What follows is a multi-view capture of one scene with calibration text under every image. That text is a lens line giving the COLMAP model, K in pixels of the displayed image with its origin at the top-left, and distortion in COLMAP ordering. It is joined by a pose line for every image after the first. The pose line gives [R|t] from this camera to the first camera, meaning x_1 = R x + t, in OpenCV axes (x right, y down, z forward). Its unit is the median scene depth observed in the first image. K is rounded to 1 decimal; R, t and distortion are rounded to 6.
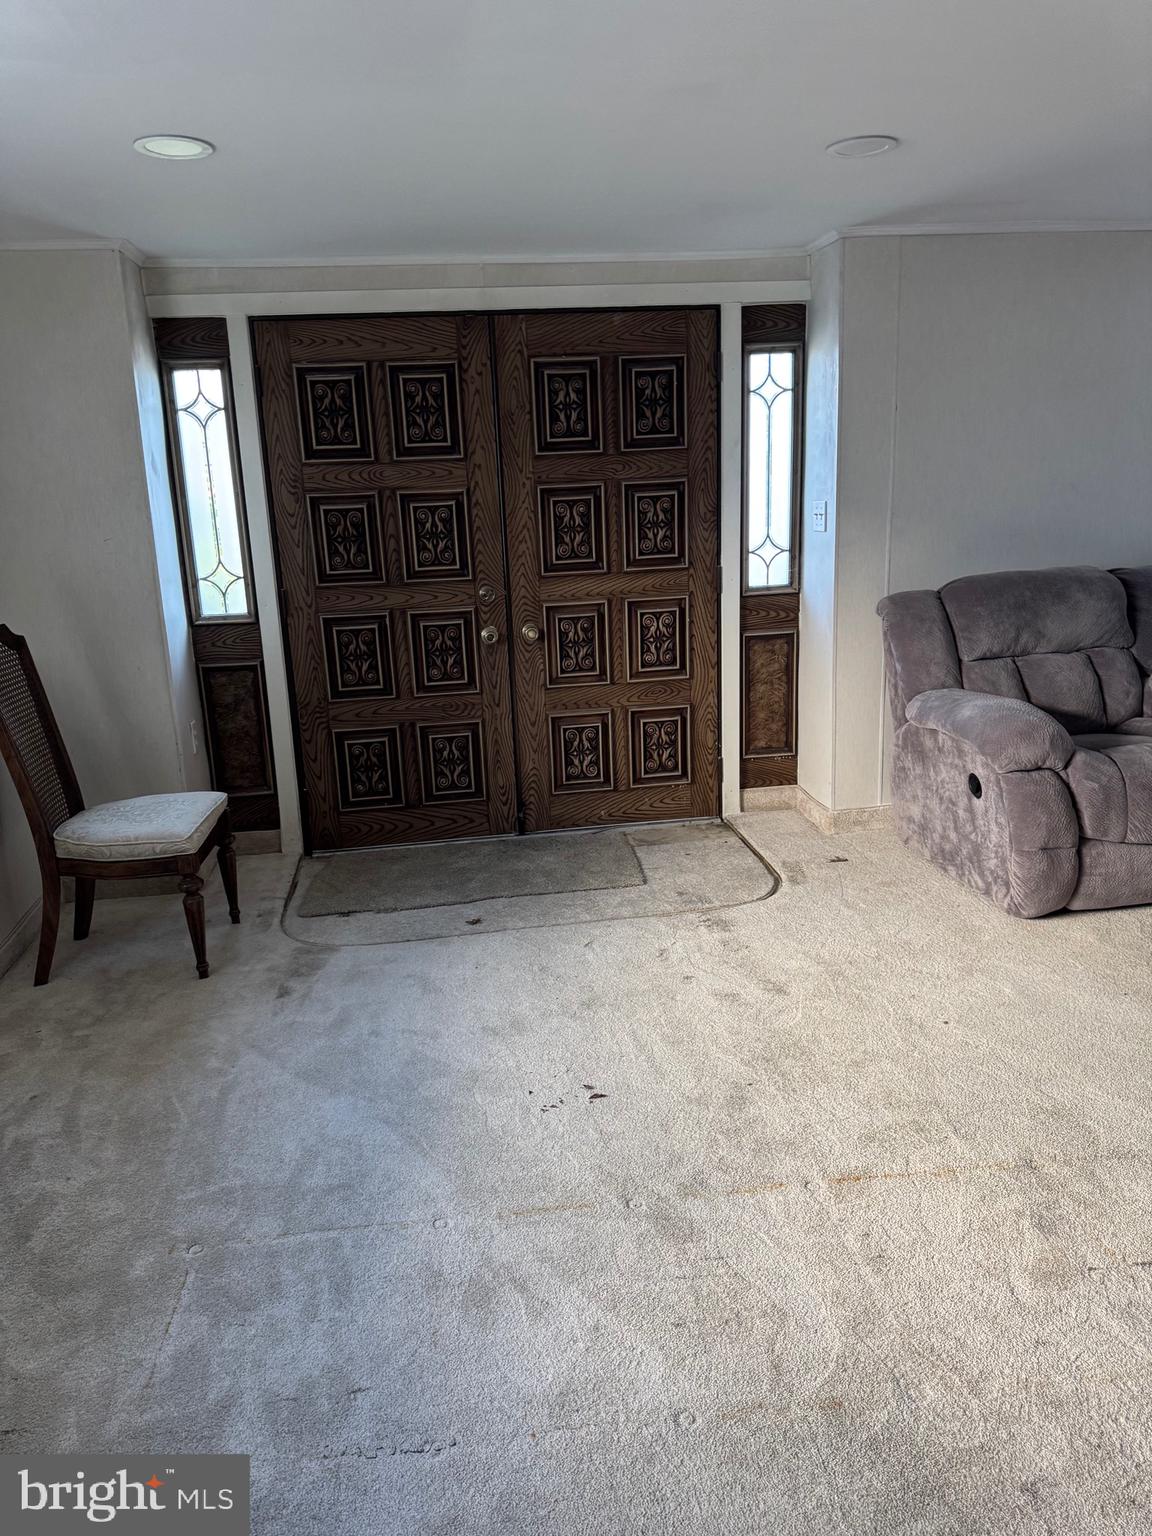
lens RADIAL K [[1081.3, 0, 572.7], [0, 1081.3, 769.3], [0, 0, 1]] dist [0.054418, -0.091019]
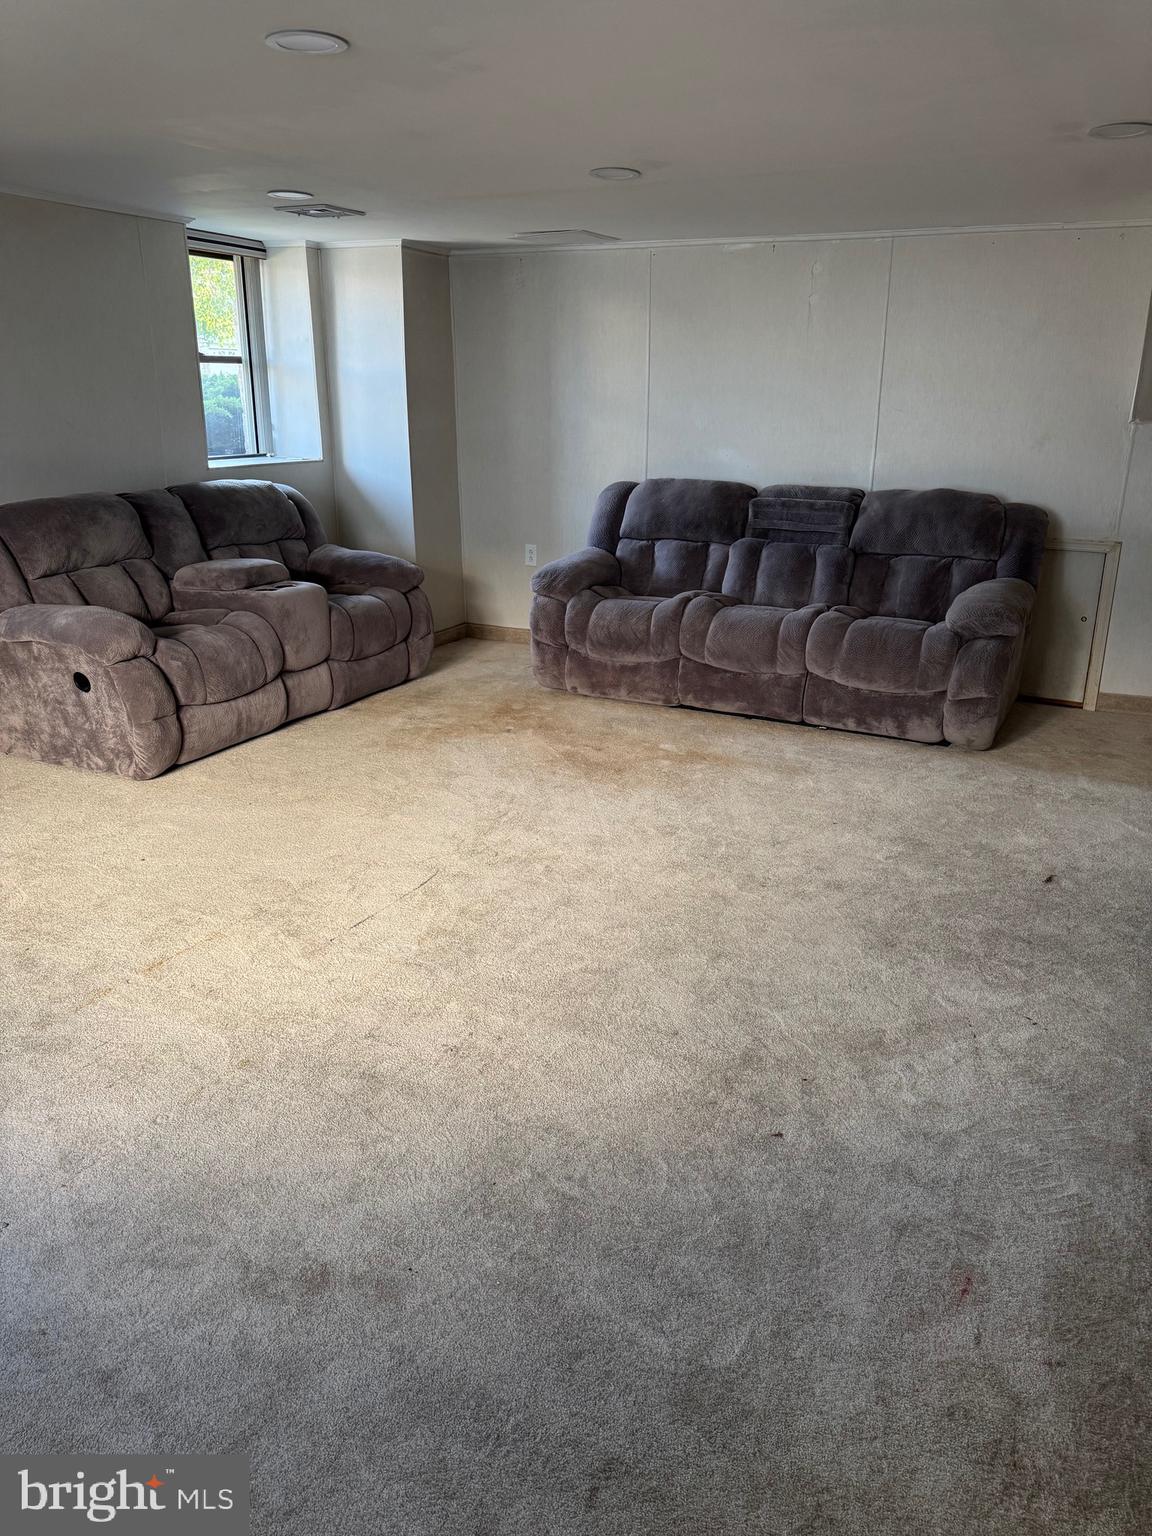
lens RADIAL K [[1081.3, 0, 579.9], [0, 1081.3, 771.6], [0, 0, 1]] dist [0.054418, -0.091019]
pose [[0.565294, -0.231193, 0.791828, -0.290475], [0.179241, 0.971412, 0.155665, 0.022806], [-0.805180, 0.053931, 0.590573, -0.133483]]
